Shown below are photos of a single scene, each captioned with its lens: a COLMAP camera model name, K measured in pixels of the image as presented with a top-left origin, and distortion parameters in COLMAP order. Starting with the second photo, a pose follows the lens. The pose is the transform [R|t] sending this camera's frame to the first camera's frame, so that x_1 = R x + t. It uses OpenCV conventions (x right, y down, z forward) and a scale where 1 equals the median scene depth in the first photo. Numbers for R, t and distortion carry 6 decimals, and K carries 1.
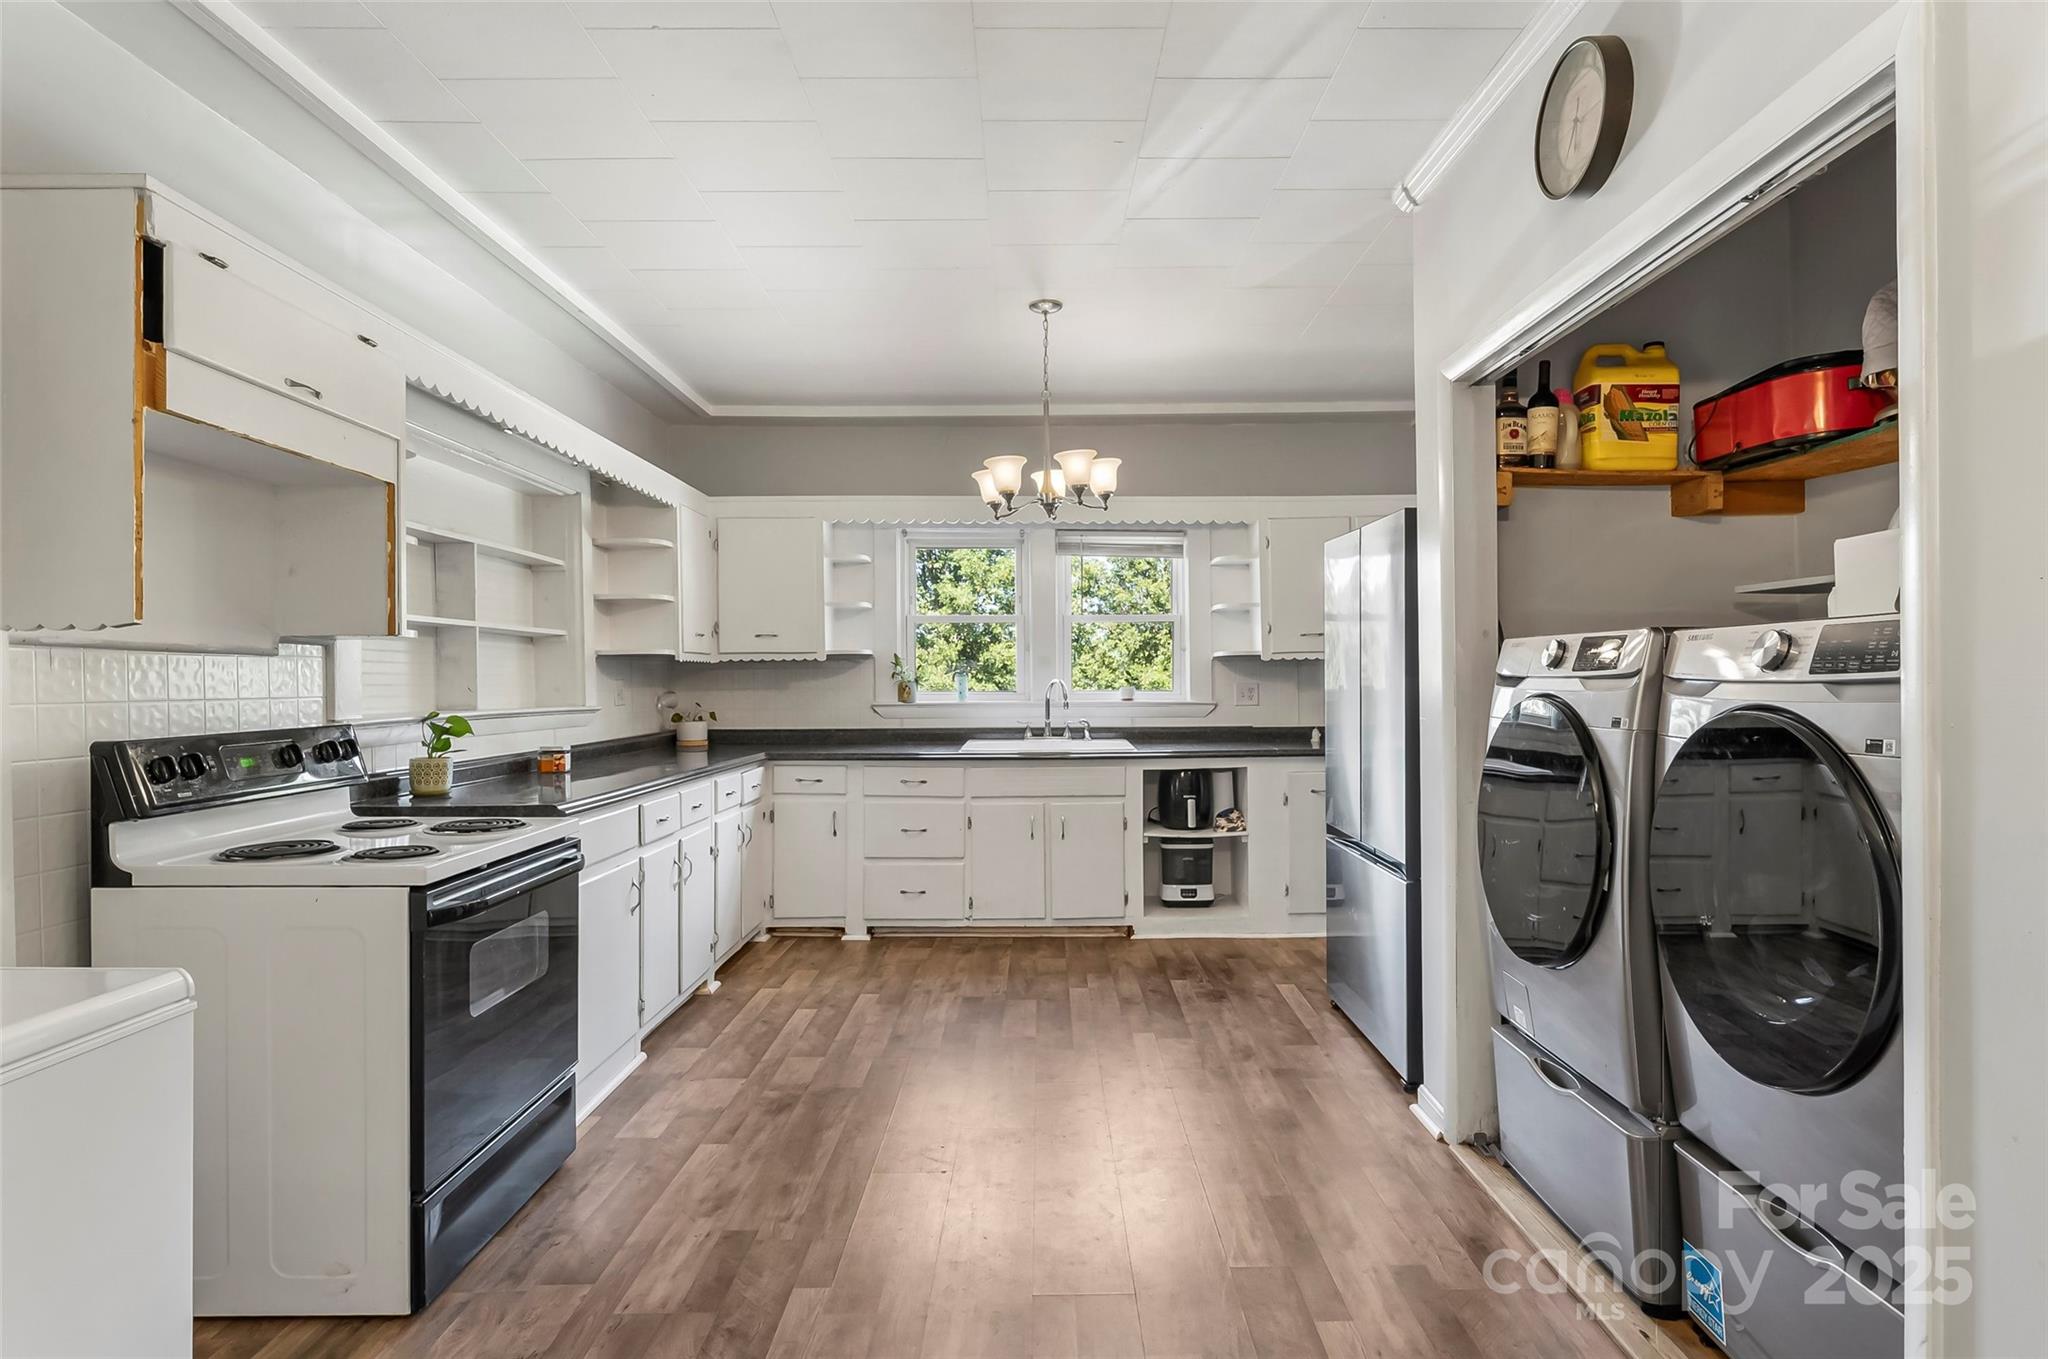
lens RADIAL K [[1108.6, 0, 1024.0], [0, 1108.6, 679.5], [0, 0, 1]] dist [0.000833, -0.000197]
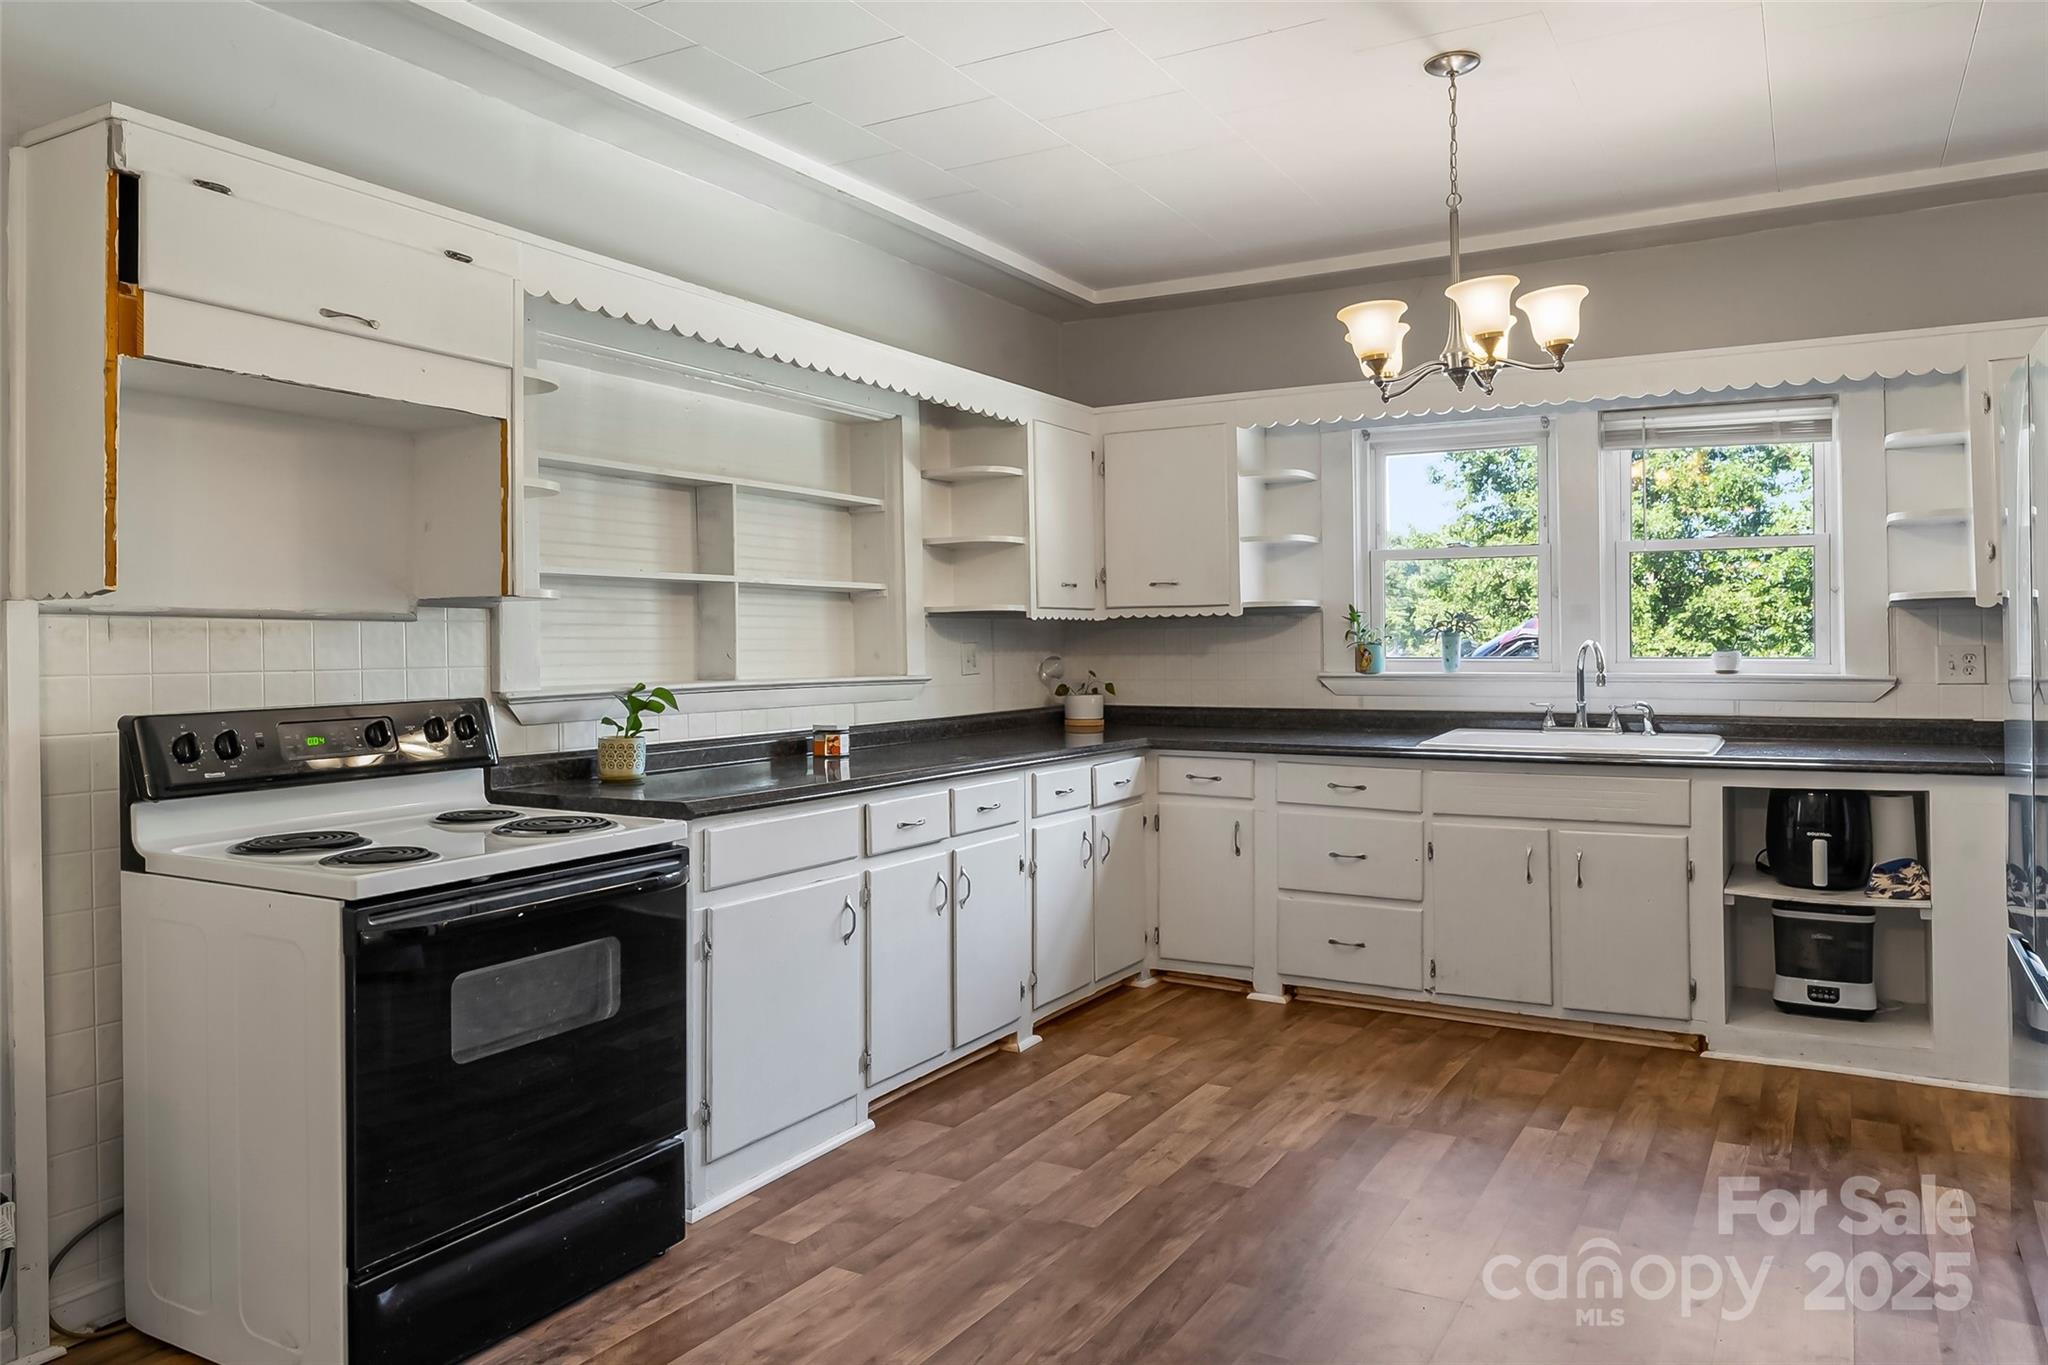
lens RADIAL K [[1355.3, 0, 1023.4], [0, 1355.3, 636.5], [0, 0, 1]] dist [0.002541, -0.001911]
pose [[0.862564, -0.003268, -0.505937, 0.170871], [0.003335, 0.999994, -0.000773, -0.003481], [0.505937, -0.001021, 0.862570, 0.165070]]
